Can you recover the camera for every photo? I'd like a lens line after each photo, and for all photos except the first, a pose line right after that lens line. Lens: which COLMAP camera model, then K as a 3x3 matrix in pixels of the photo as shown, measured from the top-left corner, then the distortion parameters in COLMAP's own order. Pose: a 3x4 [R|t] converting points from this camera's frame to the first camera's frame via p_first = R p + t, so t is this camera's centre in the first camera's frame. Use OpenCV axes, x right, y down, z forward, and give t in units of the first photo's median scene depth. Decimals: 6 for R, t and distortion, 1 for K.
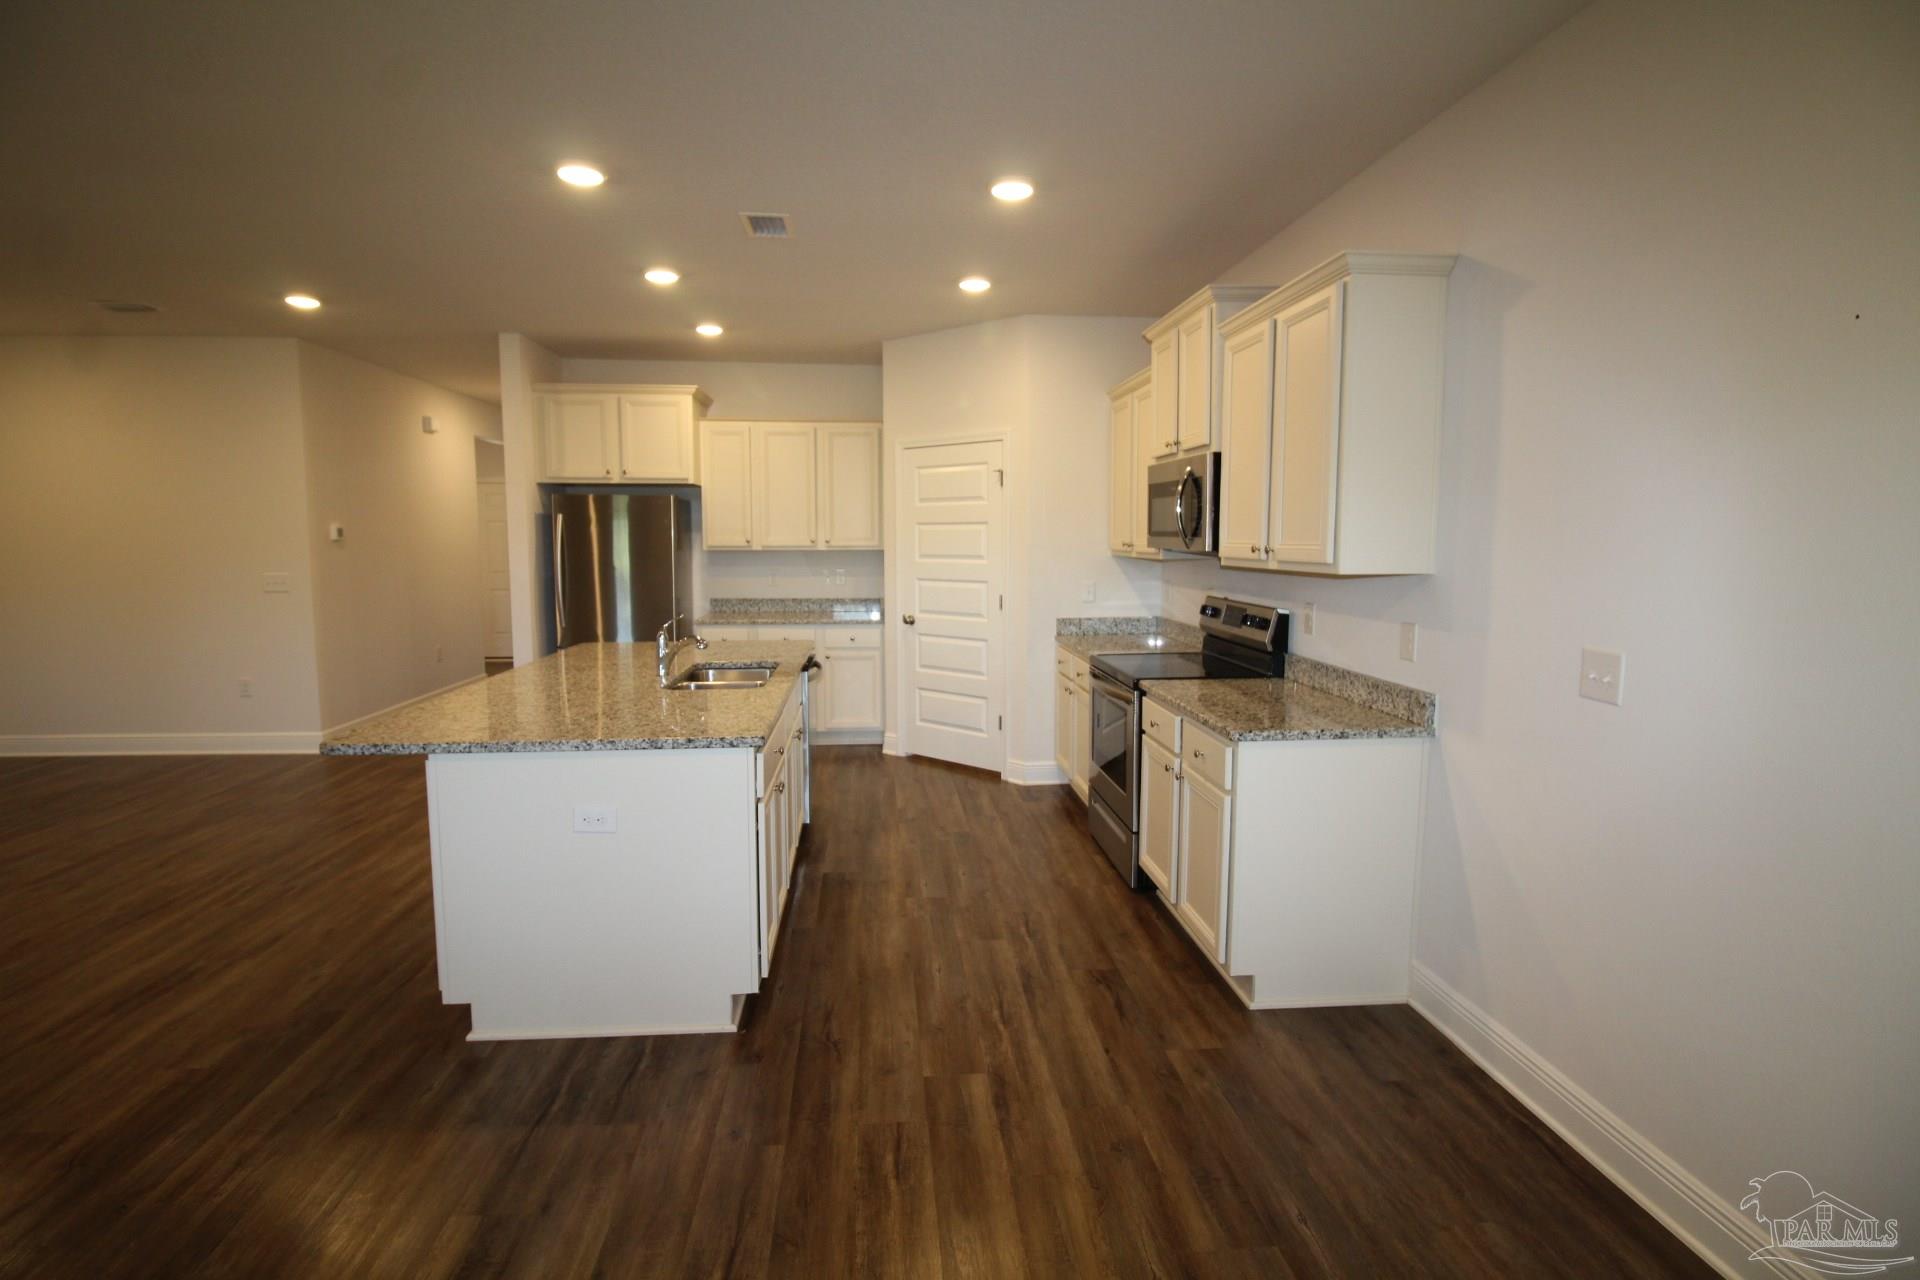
lens RADIAL K [[884.8, 0, 949.1], [0, 884.8, 622.8], [0, 0, 1]] dist [0.000307, -0.013859]
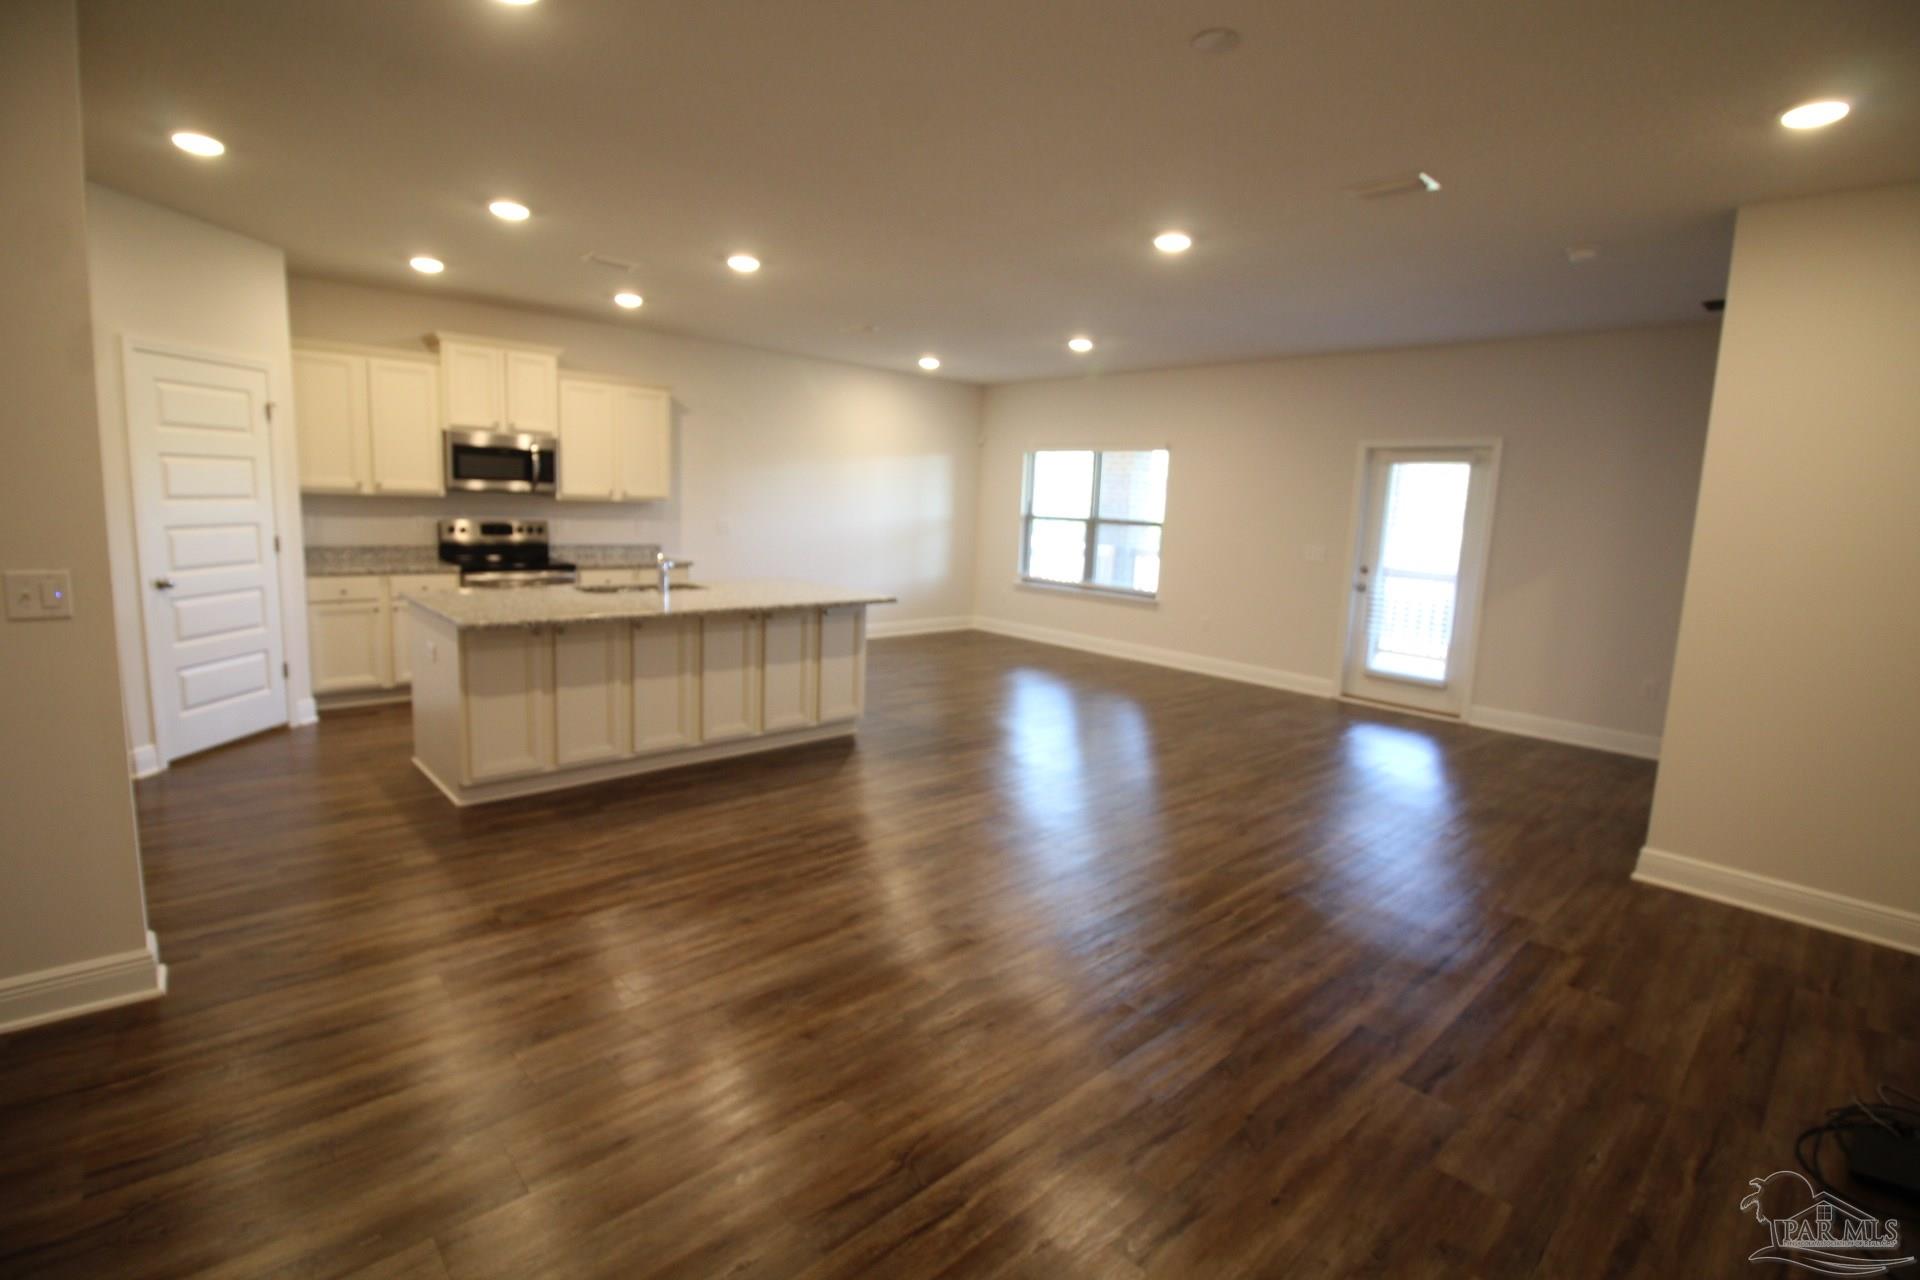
lens RADIAL K [[884.8, 0, 949.1], [0, 884.8, 622.8], [0, 0, 1]] dist [0.000307, -0.013859]
pose [[-0.610987, -0.137359, 0.779633, -1.663171], [0.036714, 0.978855, 0.201232, -0.153439], [-0.790789, 0.151574, -0.593025, 1.474192]]
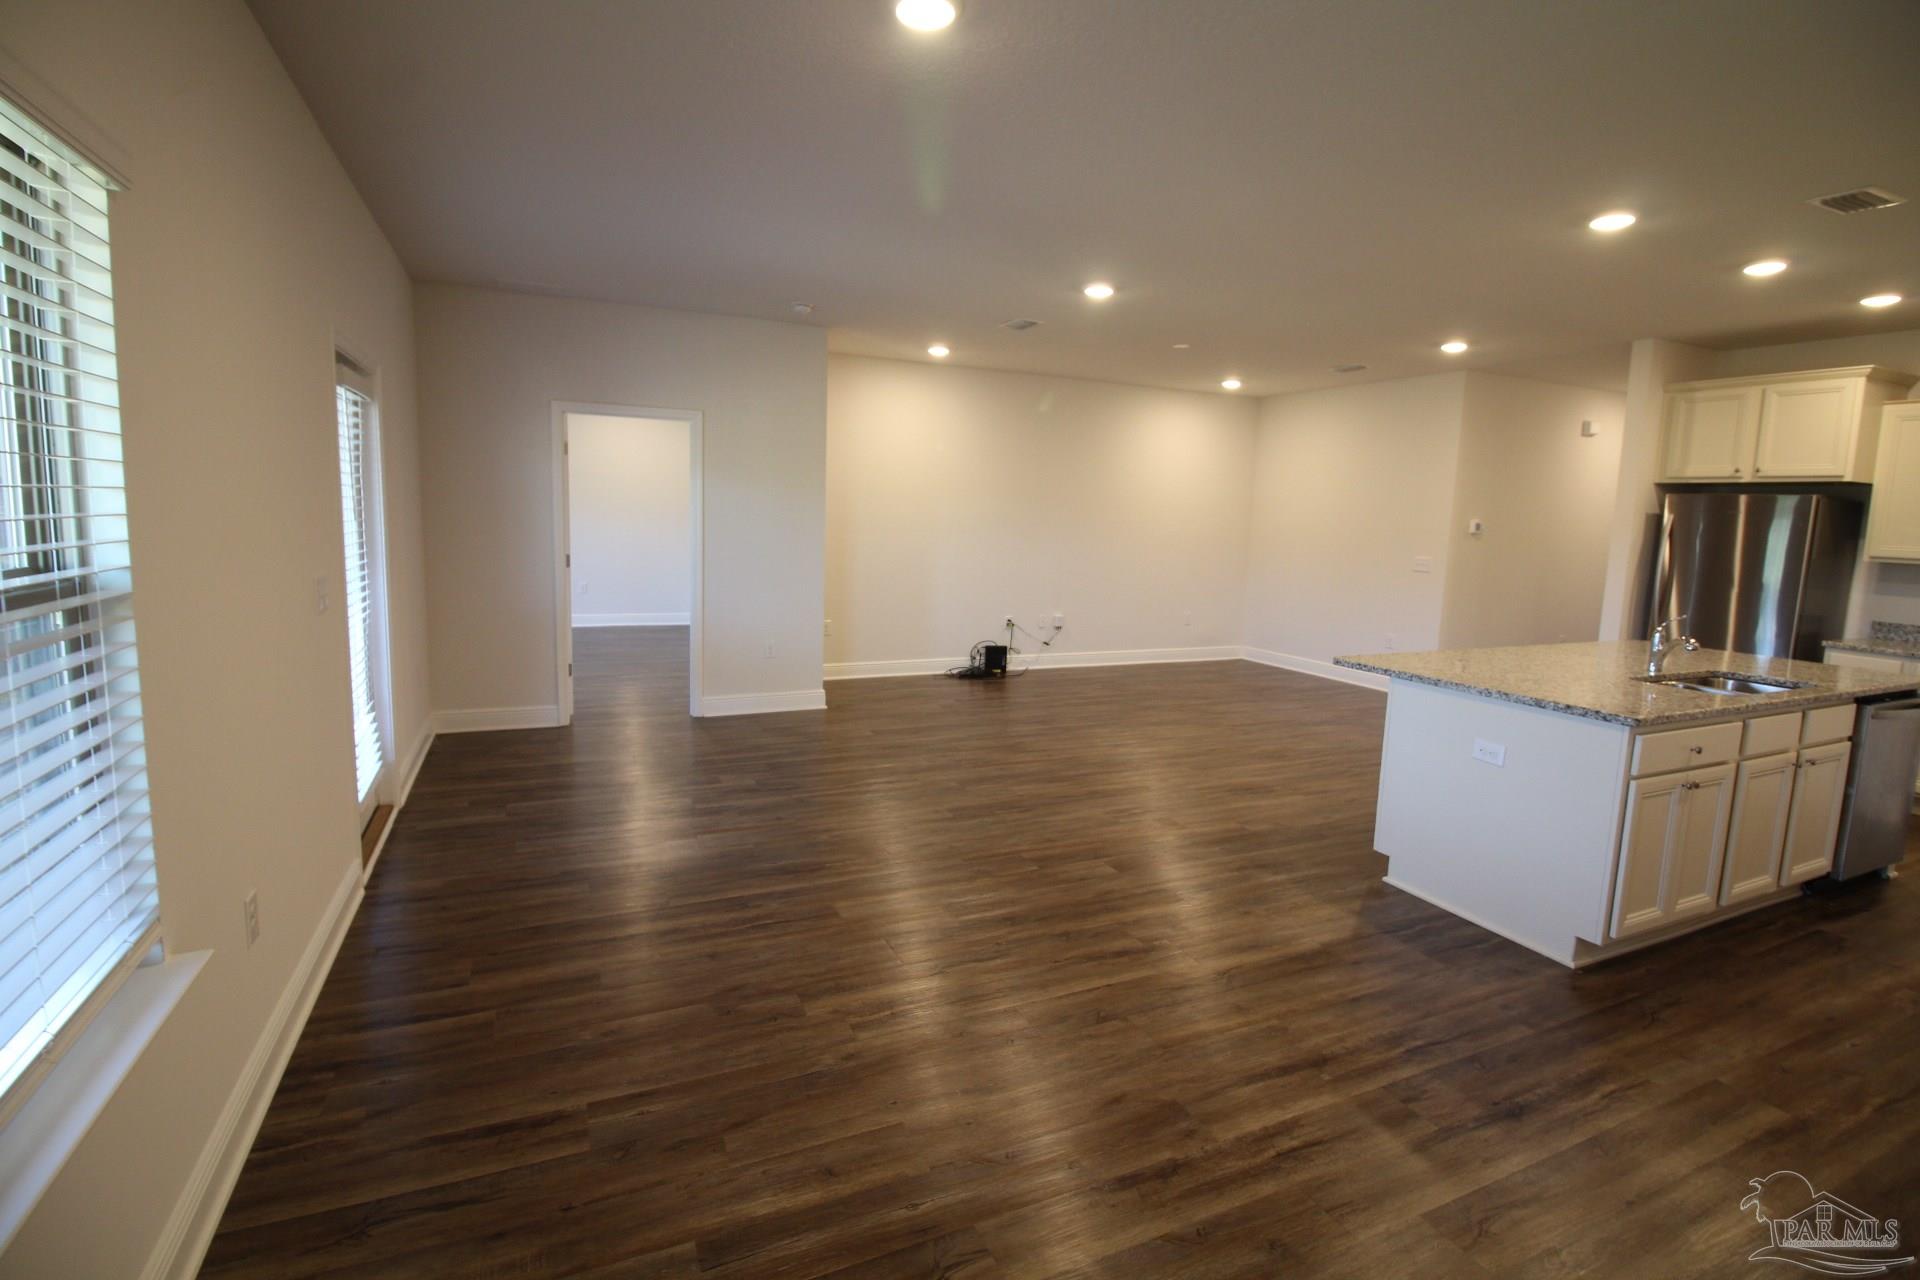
lens RADIAL K [[884.8, 0, 949.1], [0, 884.8, 622.8], [0, 0, 1]] dist [0.000307, -0.013859]
pose [[0.332106, 0.126533, -0.934717, 0.362813], [-0.122729, 0.988334, 0.090185, 0.011827], [0.935224, 0.084766, 0.343761, -0.134982]]
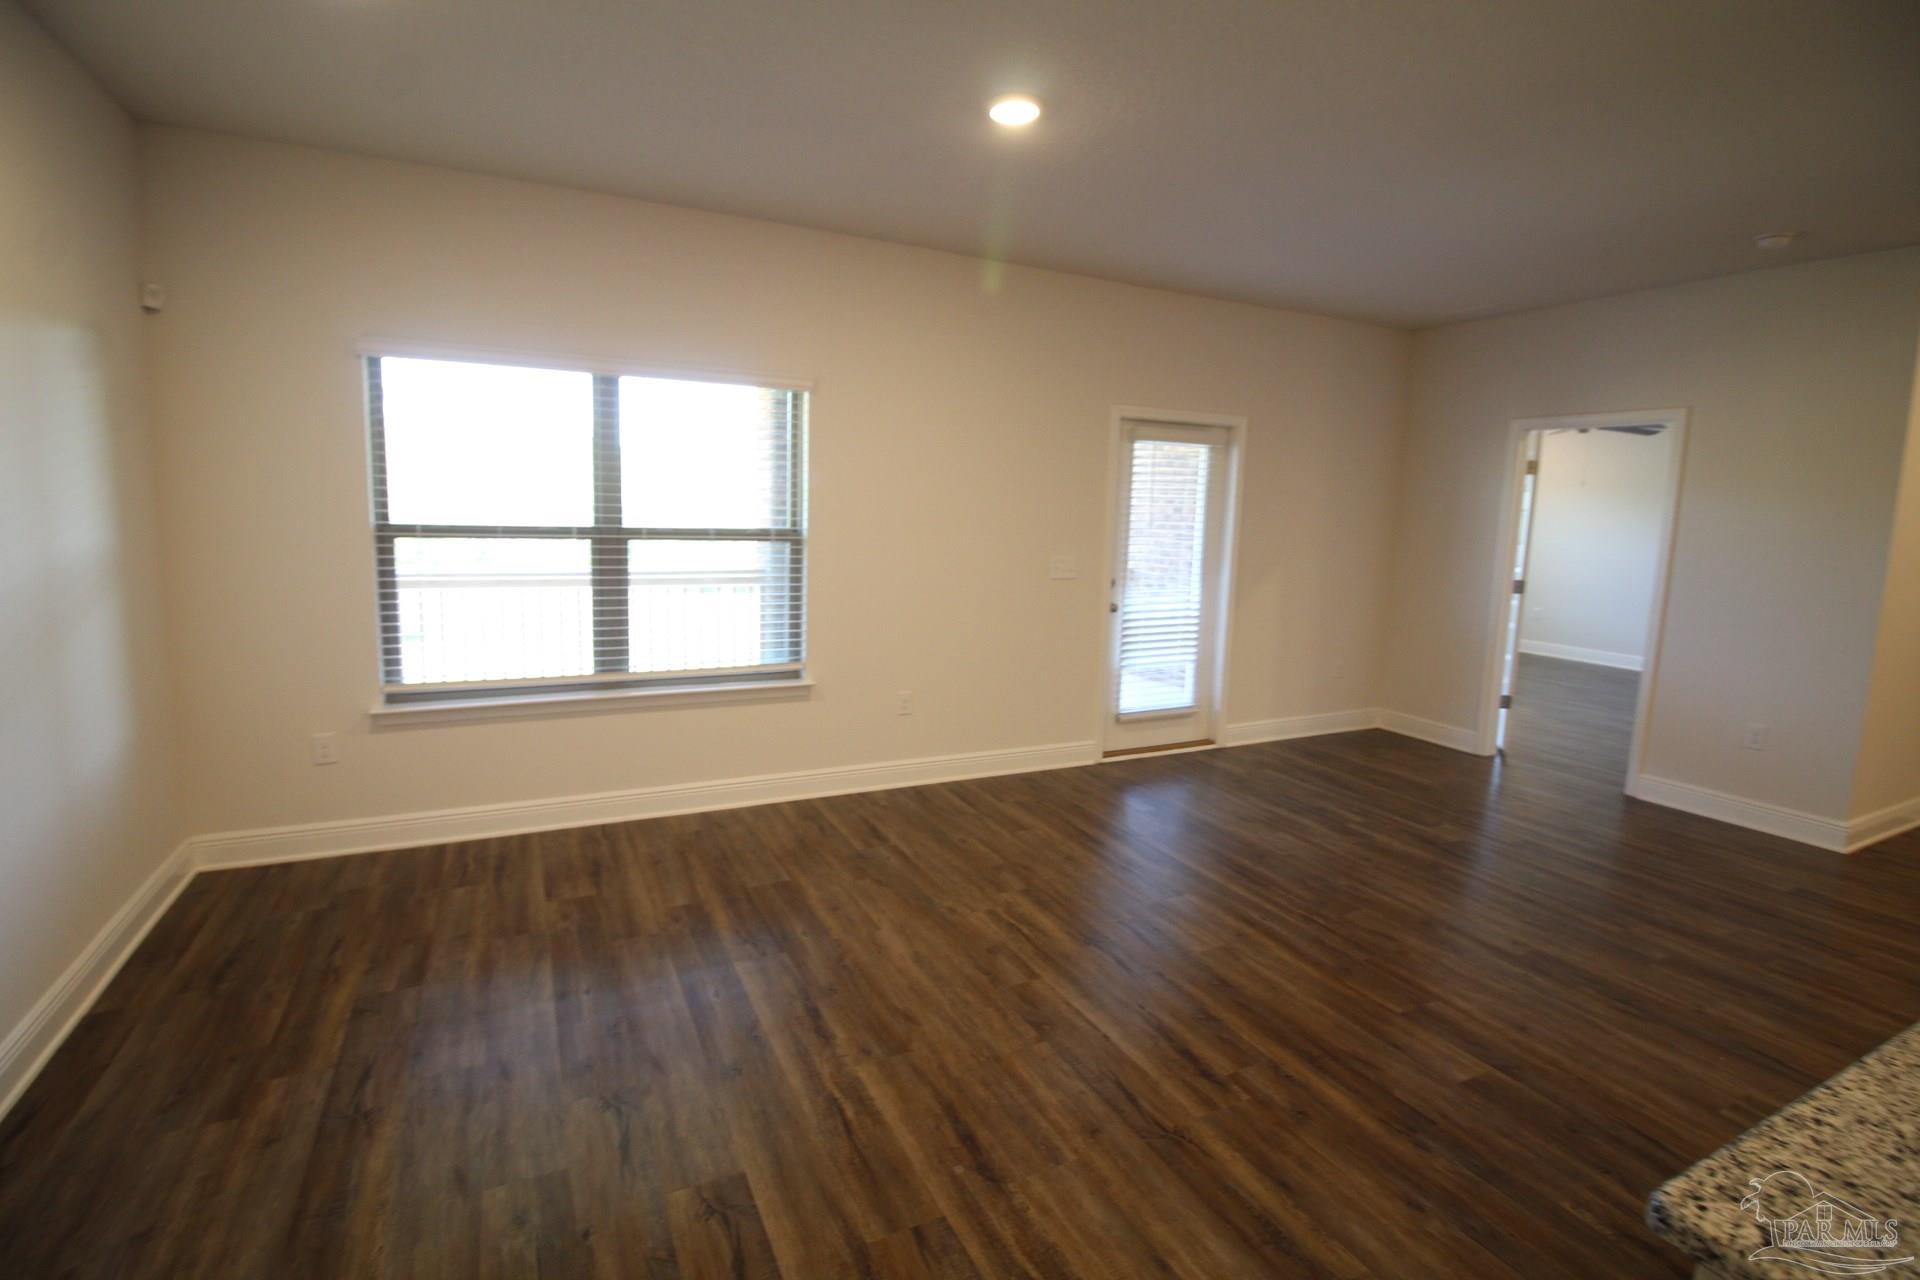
lens RADIAL K [[884.8, 0, 949.1], [0, 884.8, 622.8], [0, 0, 1]] dist [0.000307, -0.013859]
pose [[-0.930643, 0.018360, -0.365468, 0.084526], [-0.067725, 0.972844, 0.221331, -0.080279], [0.359607, 0.230731, -0.904127, 0.797025]]
